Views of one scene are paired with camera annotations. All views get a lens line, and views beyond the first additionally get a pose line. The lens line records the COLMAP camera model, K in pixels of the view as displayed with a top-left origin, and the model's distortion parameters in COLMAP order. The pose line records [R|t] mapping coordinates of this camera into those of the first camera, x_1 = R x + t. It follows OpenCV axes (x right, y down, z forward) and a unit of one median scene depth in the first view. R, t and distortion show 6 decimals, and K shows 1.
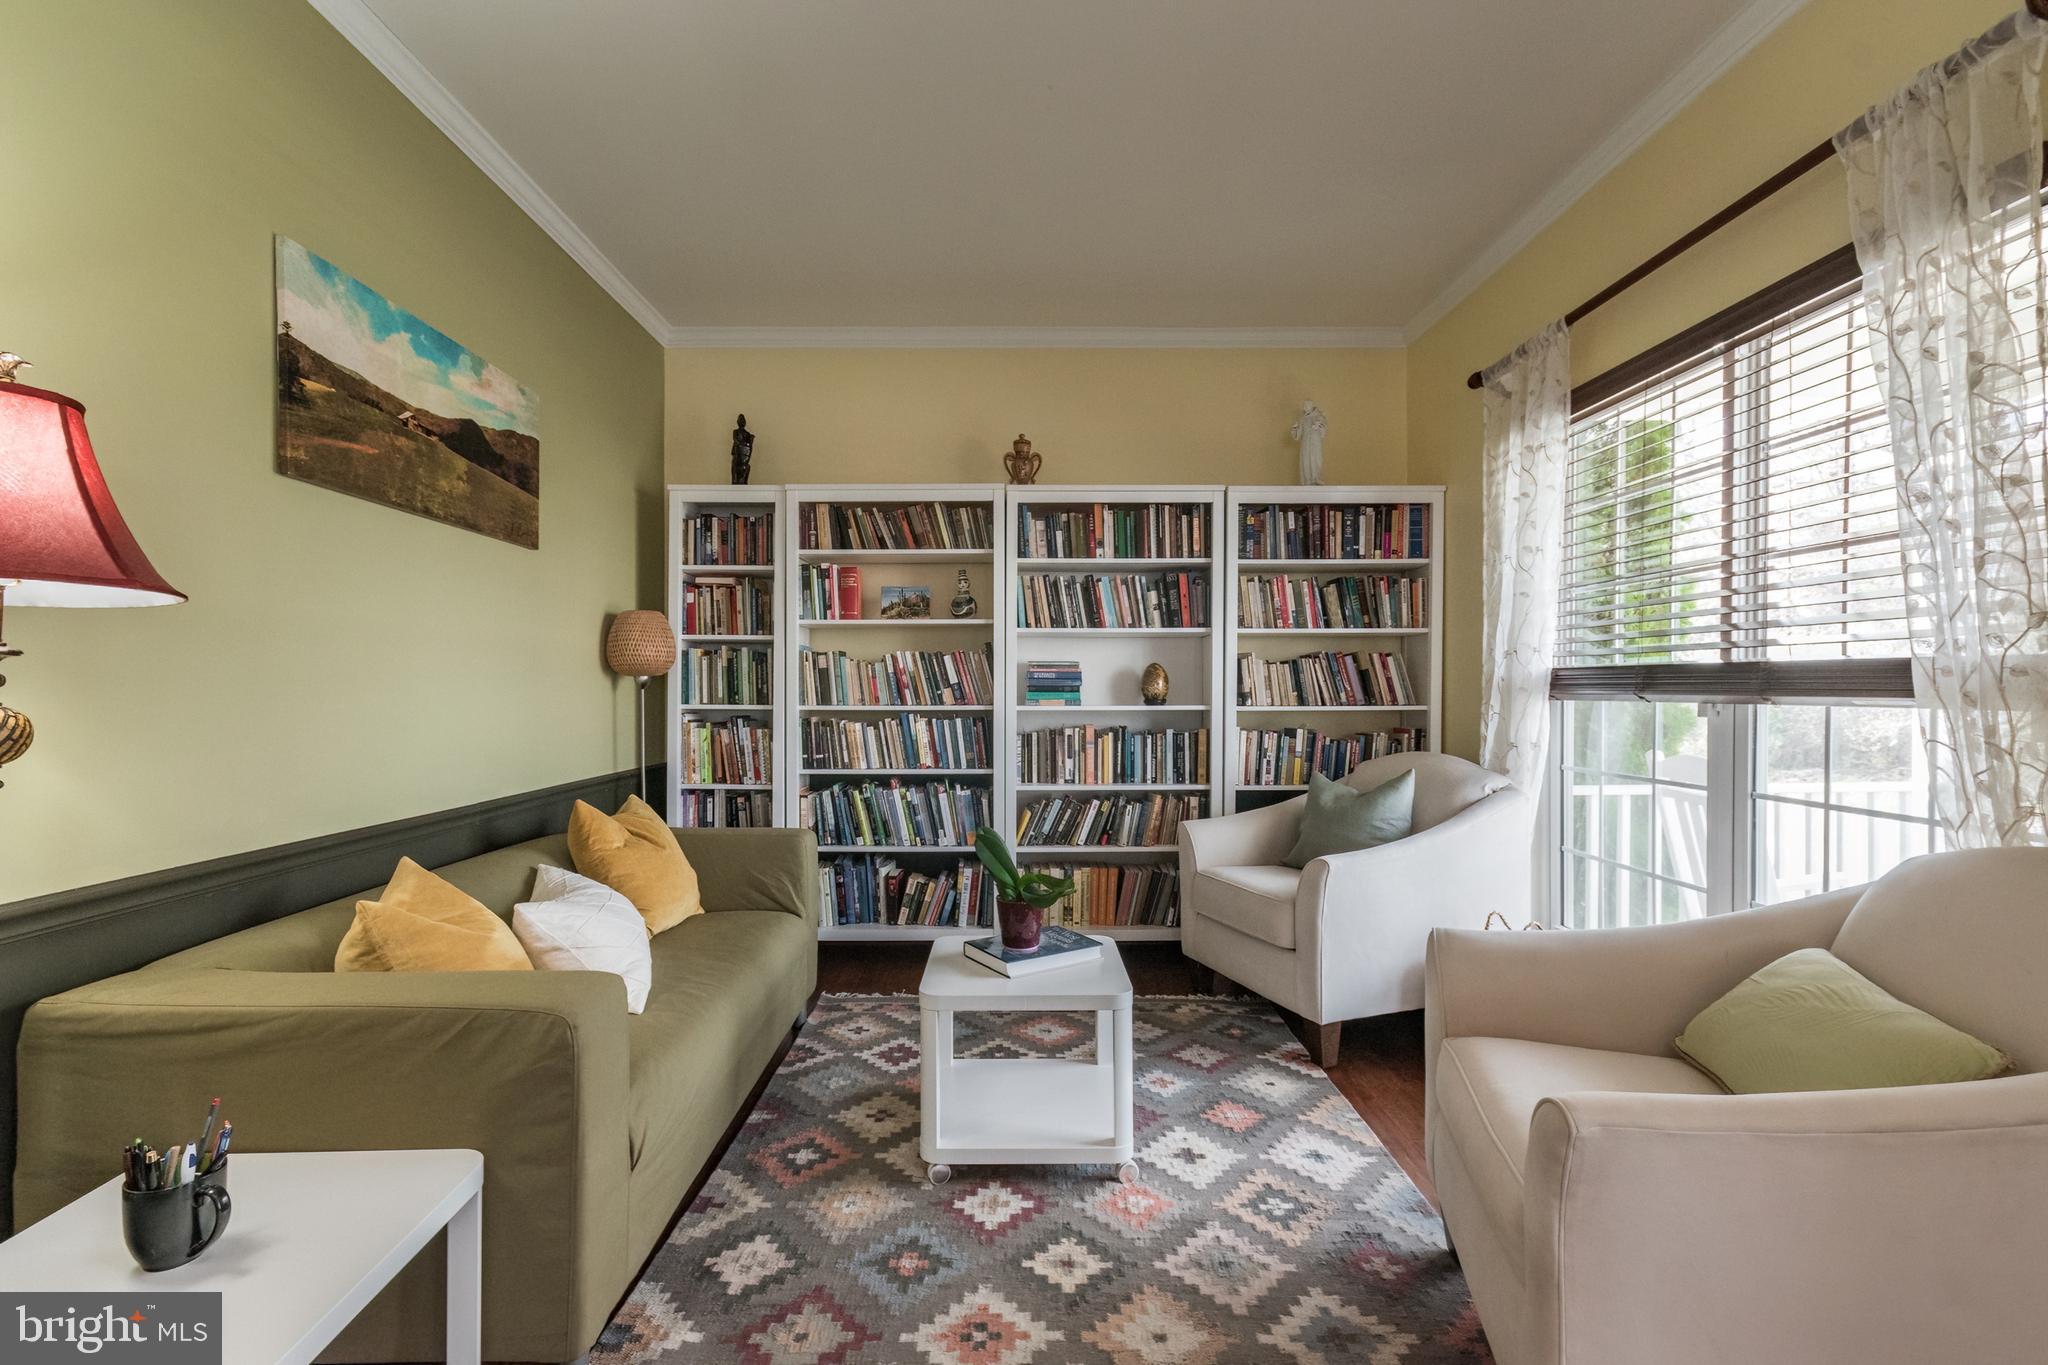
lens RADIAL K [[915.6, 0, 1001.9], [0, 915.6, 689.0], [0, 0, 1]] dist [0.002197, 0.000596]
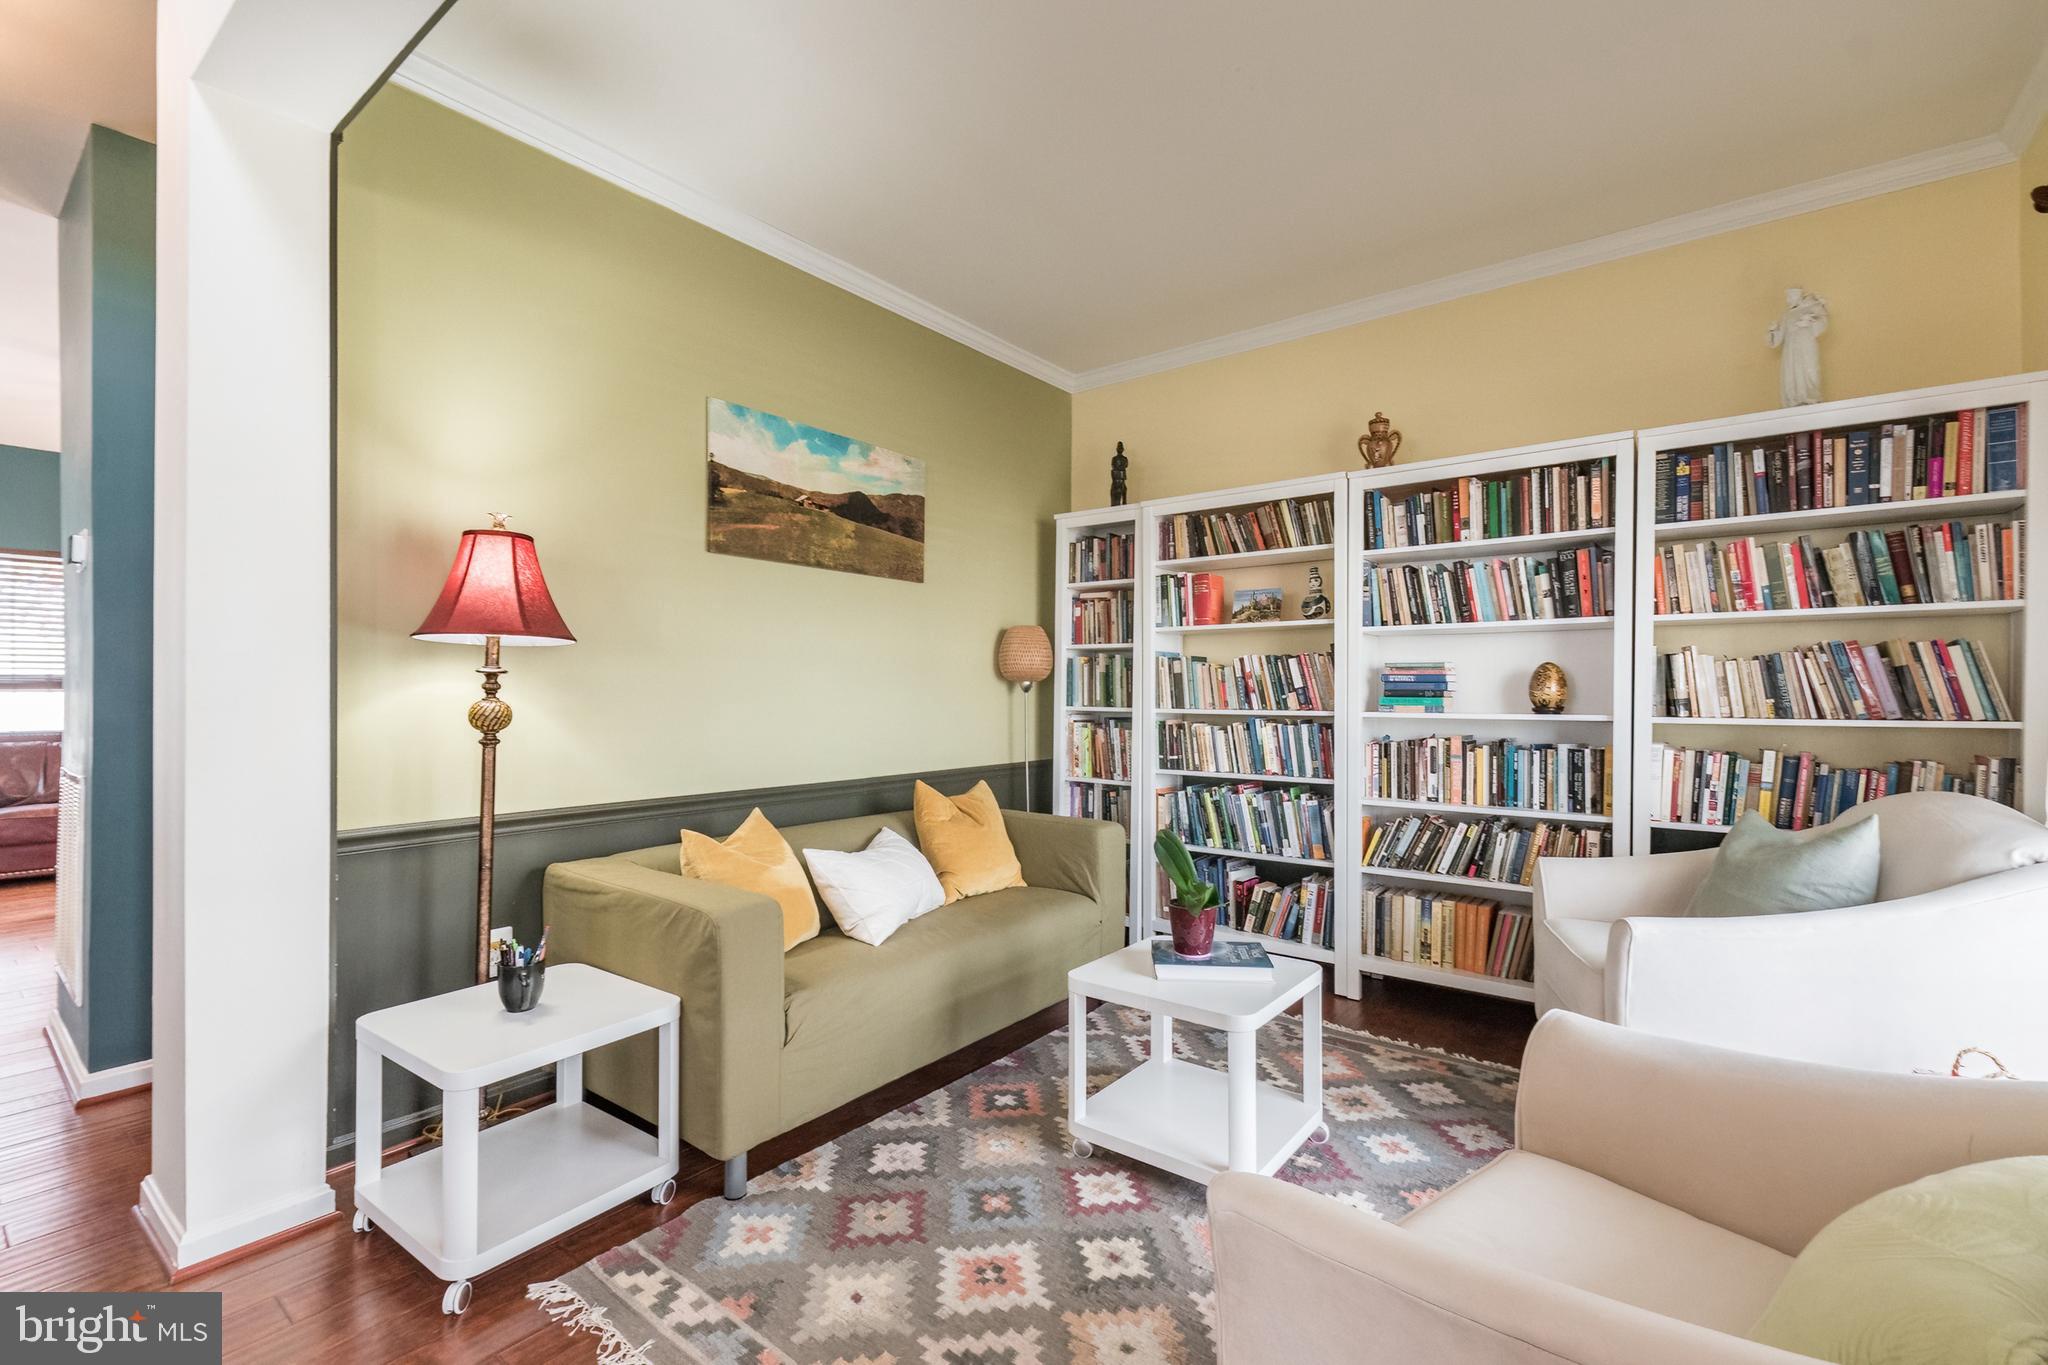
lens RADIAL K [[915.6, 0, 1001.9], [0, 915.6, 689.0], [0, 0, 1]] dist [0.002197, 0.000596]
pose [[0.777123, 0.000274, -0.629348, 0.309314], [-0.002836, 0.999991, -0.003067, -0.000749], [0.629342, 0.004168, 0.777117, 0.063845]]
